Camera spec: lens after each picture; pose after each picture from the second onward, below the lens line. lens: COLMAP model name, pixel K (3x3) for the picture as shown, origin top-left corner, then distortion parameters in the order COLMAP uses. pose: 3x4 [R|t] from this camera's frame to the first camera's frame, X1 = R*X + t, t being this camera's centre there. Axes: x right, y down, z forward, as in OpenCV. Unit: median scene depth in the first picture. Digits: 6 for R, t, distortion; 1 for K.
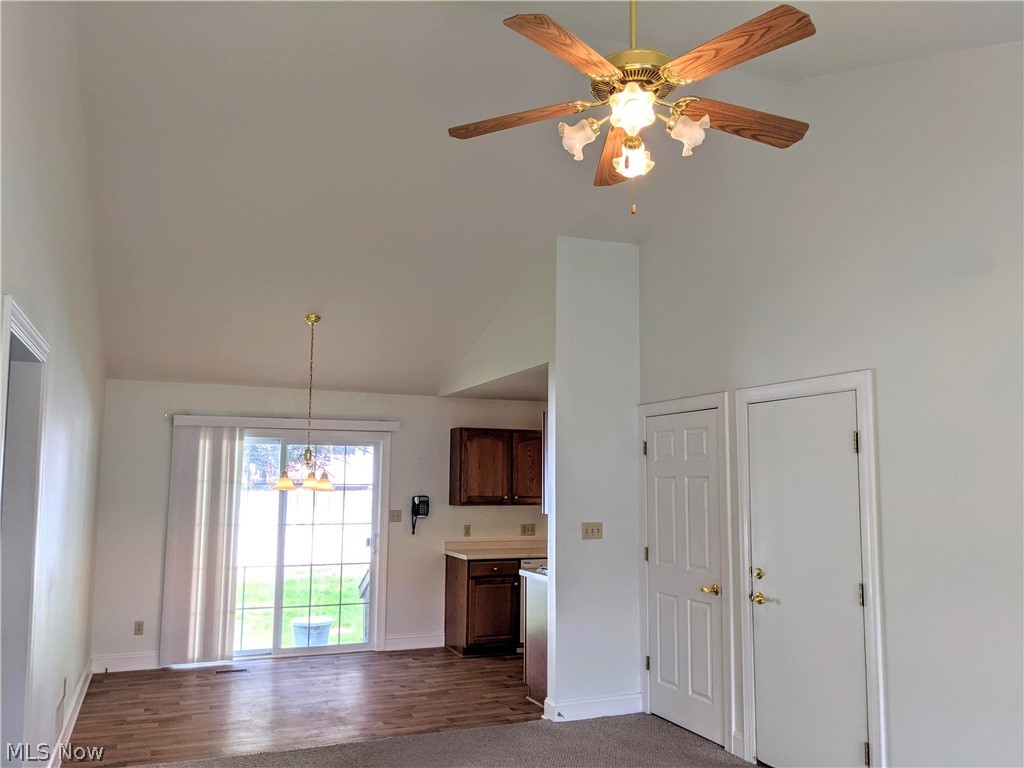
lens RADIAL K [[809.8, 0, 519.2], [0, 809.8, 392.5], [0, 0, 1]] dist [0.042573, -0.069926]
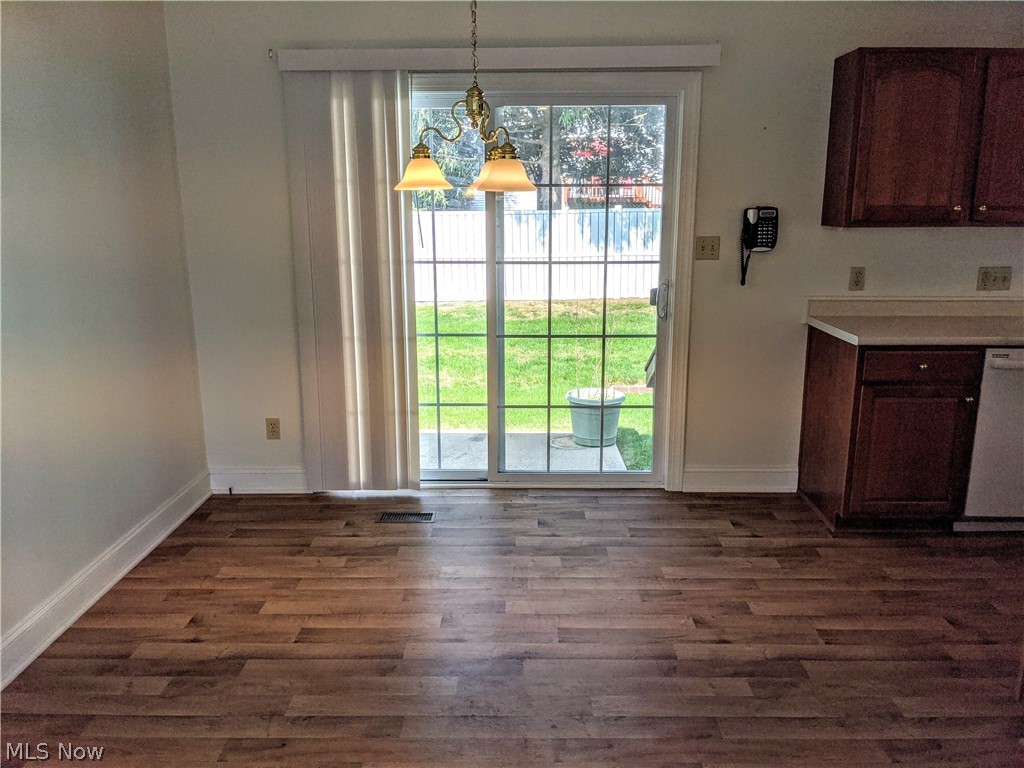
lens RADIAL K [[809.8, 0, 518.8], [0, 809.8, 391.6], [0, 0, 1]] dist [0.042573, -0.069926]
pose [[0.914197, 0.081330, -0.397026, -0.053017], [0.055148, 0.945579, 0.320685, 0.069335], [0.401501, -0.315064, 0.859960, 0.498062]]
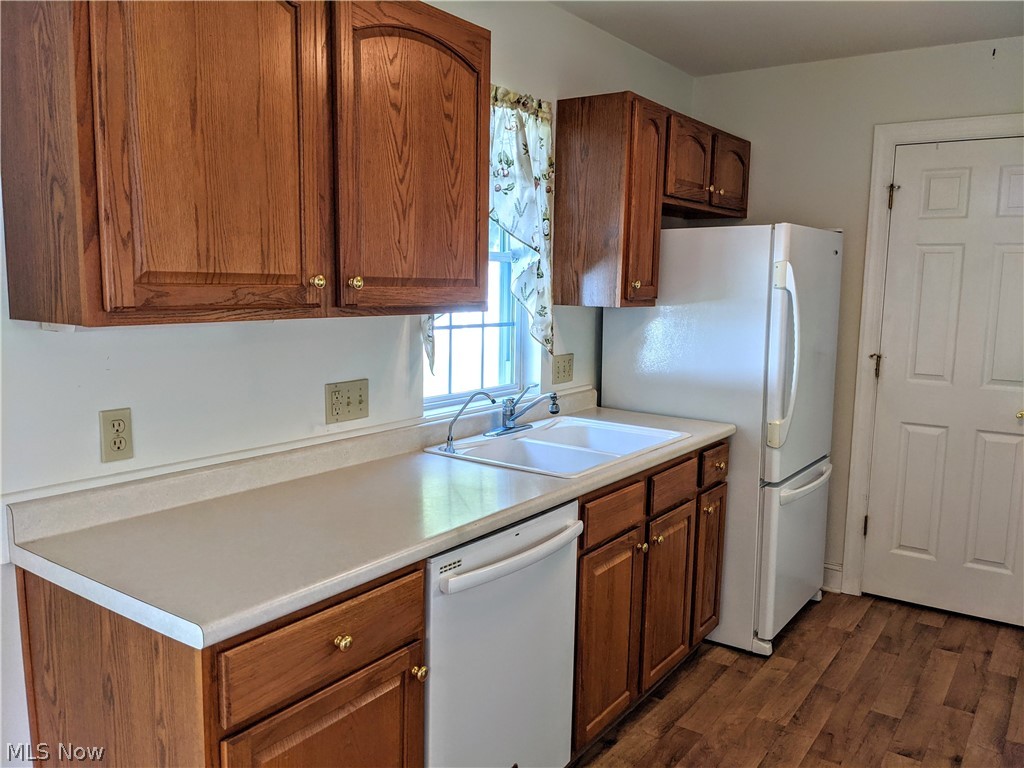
lens RADIAL K [[809.8, 0, 517.7], [0, 809.8, 386.3], [0, 0, 1]] dist [0.042573, -0.069926]
pose [[0.853539, -0.062371, 0.517282, -0.089238], [-0.066433, 0.971678, 0.226777, 0.106939], [-0.516776, -0.227927, 0.825222, 0.810021]]
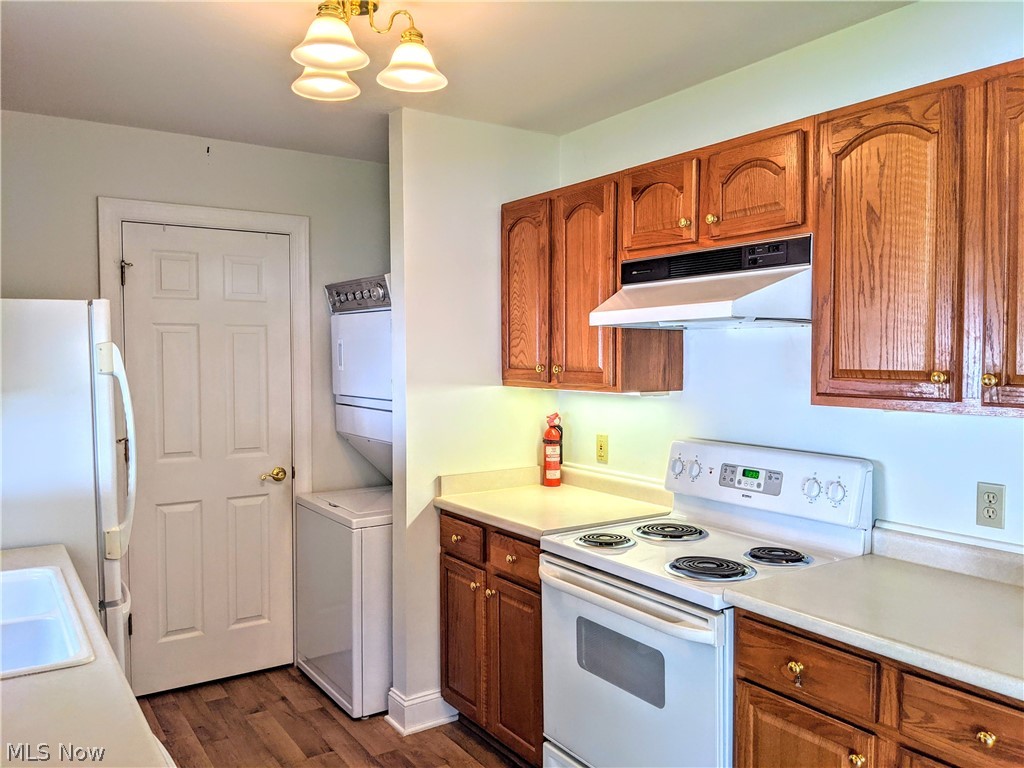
lens RADIAL K [[809.8, 0, 510.8], [0, 809.8, 383.0], [0, 0, 1]] dist [0.042573, -0.069926]
pose [[-0.166021, -0.042570, 0.985203, -0.116432], [-0.107153, 0.993931, 0.024890, 0.113742], [-0.980283, -0.101435, -0.169575, 0.901438]]
